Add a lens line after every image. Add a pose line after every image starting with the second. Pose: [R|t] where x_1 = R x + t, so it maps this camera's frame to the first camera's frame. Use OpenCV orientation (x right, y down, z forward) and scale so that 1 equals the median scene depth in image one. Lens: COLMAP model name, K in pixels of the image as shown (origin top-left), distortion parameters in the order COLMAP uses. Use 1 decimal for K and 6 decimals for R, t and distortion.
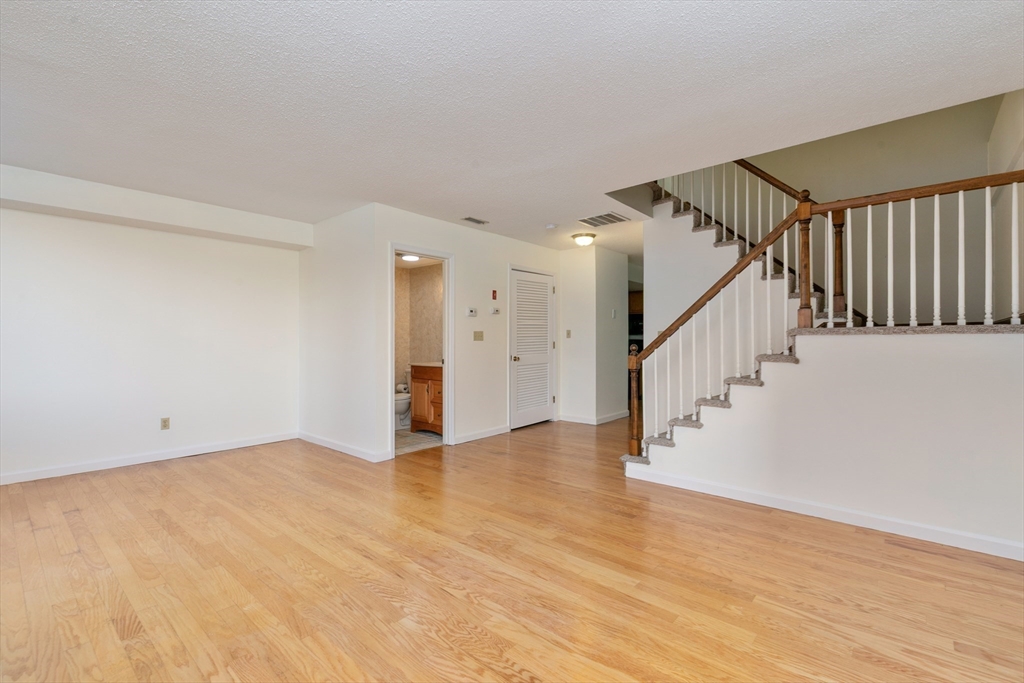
lens RADIAL K [[459.7, 0, 507.1], [0, 459.7, 341.0], [0, 0, 1]] dist [0.008460, -0.000403]
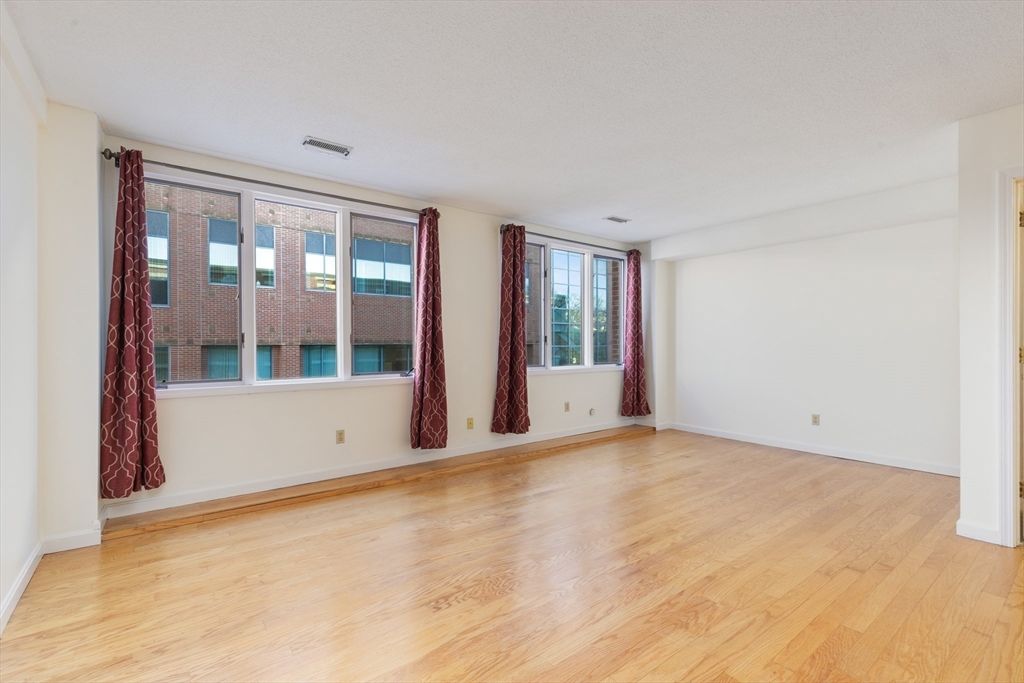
lens RADIAL K [[459.7, 0, 503.5], [0, 459.7, 345.2], [0, 0, 1]] dist [0.008460, -0.000403]
pose [[-0.191848, 0.004402, -0.981415, 0.737908], [0.003064, 0.999988, 0.003886, 0.000139], [0.981420, -0.002262, -0.191859, 0.827808]]
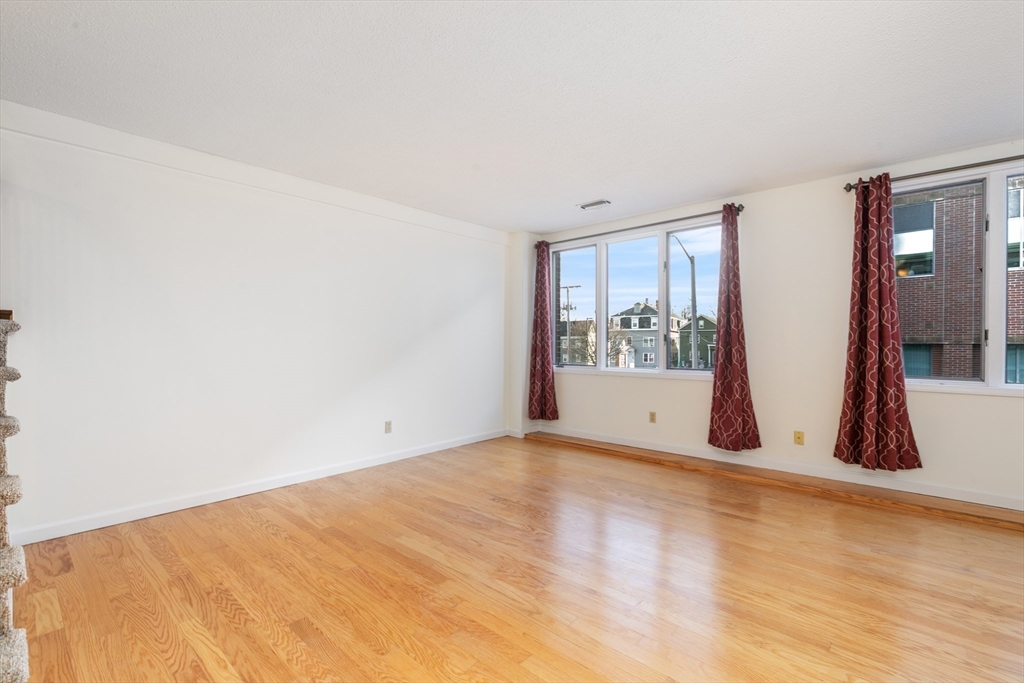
lens RADIAL K [[459.7, 0, 505.1], [0, 459.7, 343.0], [0, 0, 1]] dist [0.008460, -0.000403]
pose [[-0.999854, 0.000773, 0.017050, -0.020698], [0.000758, 0.999999, -0.000916, 0.003097], [-0.017051, -0.000903, -0.999854, 1.824973]]
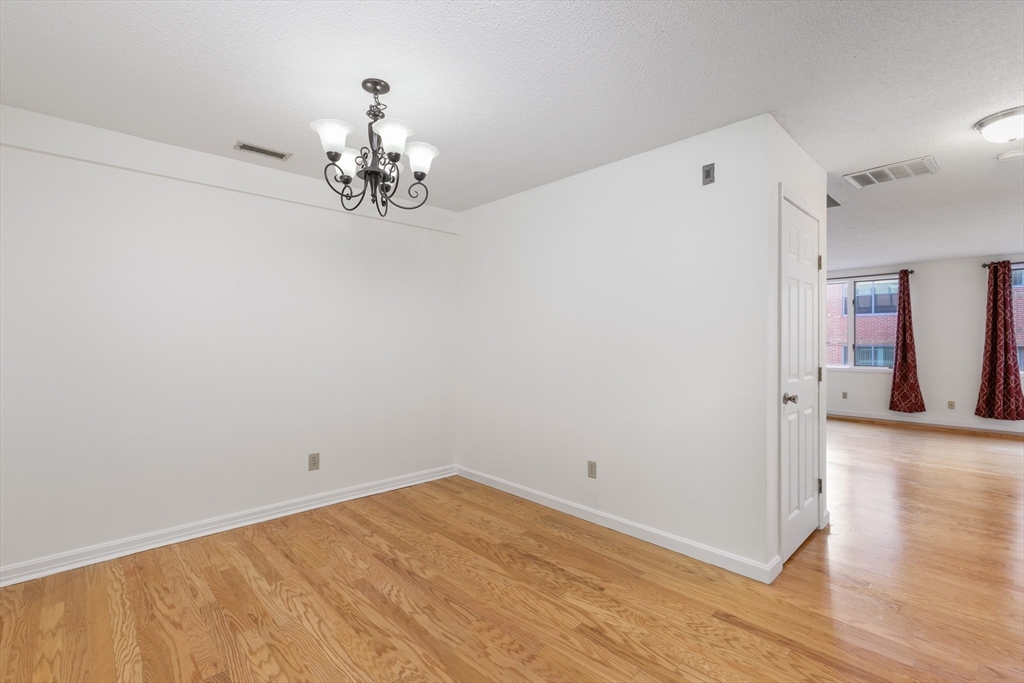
lens RADIAL K [[459.7, 0, 515.4], [0, 459.7, 337.7], [0, 0, 1]] dist [0.008460, -0.000403]
pose [[-0.997218, -0.000908, 0.074534, 1.258399], [-0.001555, 0.999962, -0.008626, -0.043036], [-0.074523, -0.008718, -0.997181, 3.056367]]
